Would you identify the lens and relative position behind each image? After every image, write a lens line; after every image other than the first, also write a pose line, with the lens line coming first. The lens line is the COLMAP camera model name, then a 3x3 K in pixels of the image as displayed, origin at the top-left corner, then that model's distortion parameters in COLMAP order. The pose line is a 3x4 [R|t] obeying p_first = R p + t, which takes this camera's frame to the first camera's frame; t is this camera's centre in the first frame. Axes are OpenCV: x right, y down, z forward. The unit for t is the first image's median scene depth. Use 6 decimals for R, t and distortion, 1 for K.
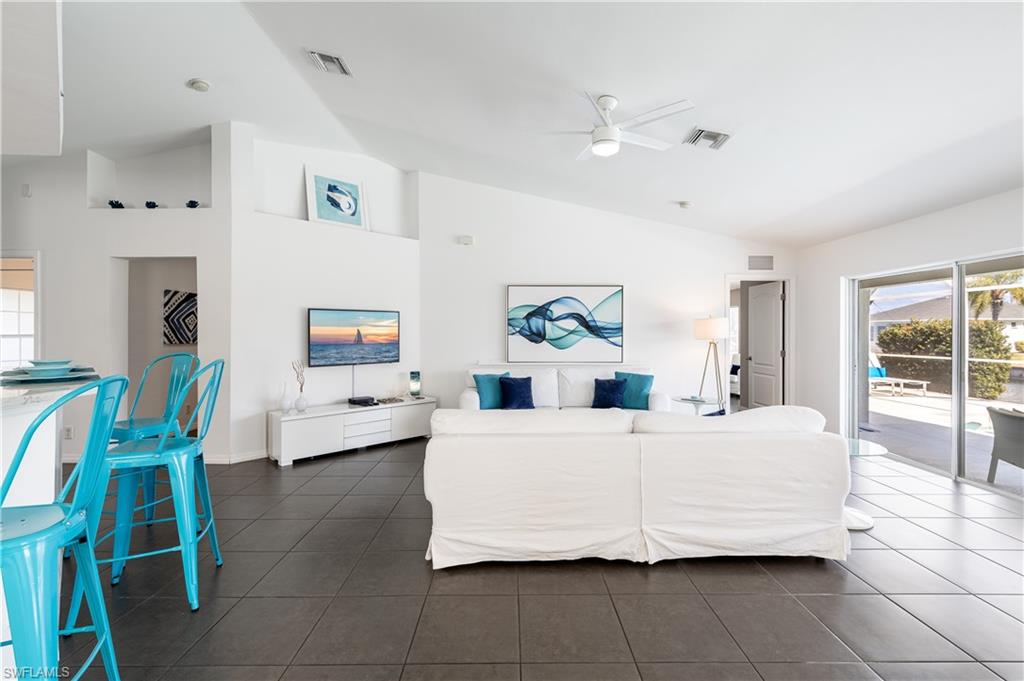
lens RADIAL K [[452.1, 0, 514.8], [0, 452.1, 334.5], [0, 0, 1]] dist [0.000075, 0.000239]
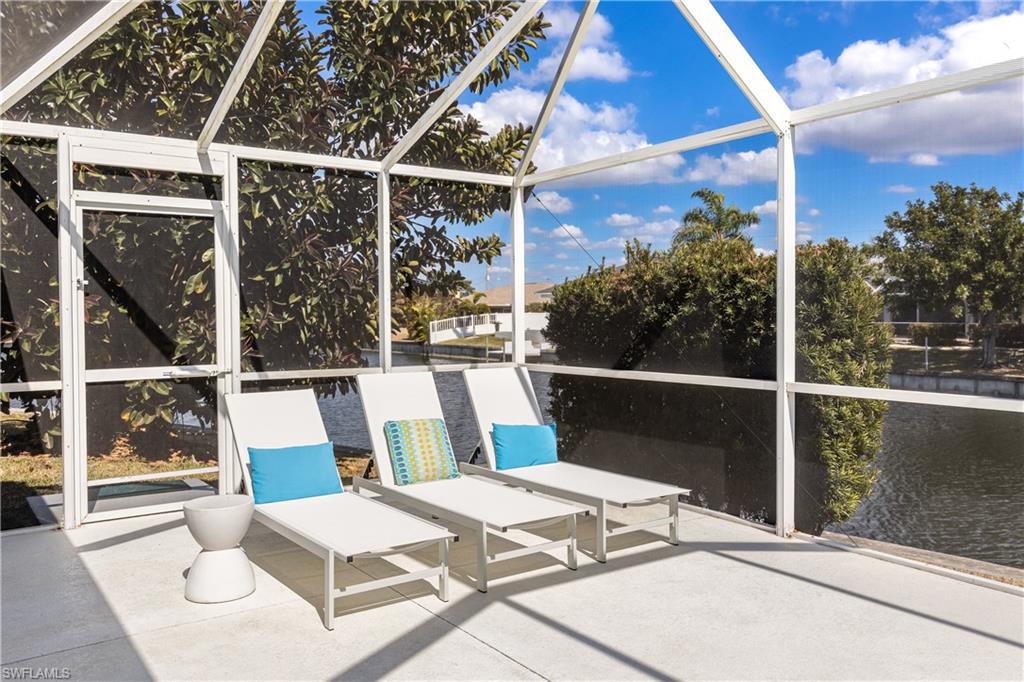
lens RADIAL K [[857.2, 0, 533.7], [0, 857.2, 310.1], [0, 0, 1]] dist [0.011512, 0.006324]
pose [[0.812471, -0.000647, 0.583001, 0.577799], [0.005419, 0.999965, -0.006441, 0.012712], [-0.582976, 0.008392, 0.812446, 0.672102]]
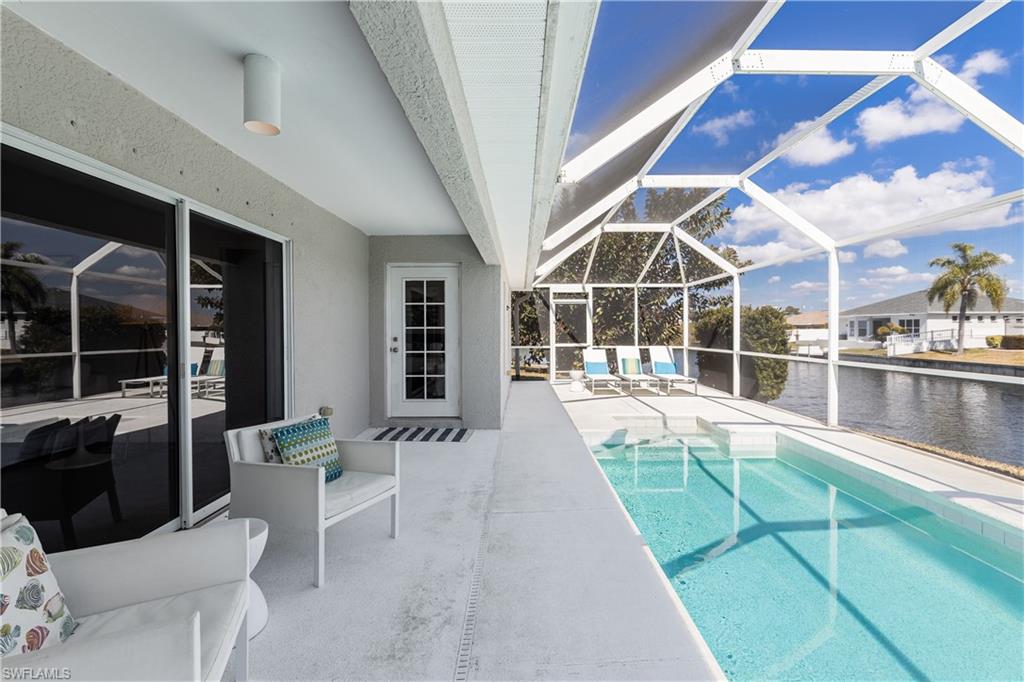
lens RADIAL K [[452.1, 0, 514.8], [0, 452.1, 335.0], [0, 0, 1]] dist [0.000075, 0.000239]
pose [[0.999760, -0.003097, -0.021694, 0.585860], [0.003235, 0.999975, 0.006345, 0.015288], [0.021674, -0.006413, 0.999745, 0.126168]]
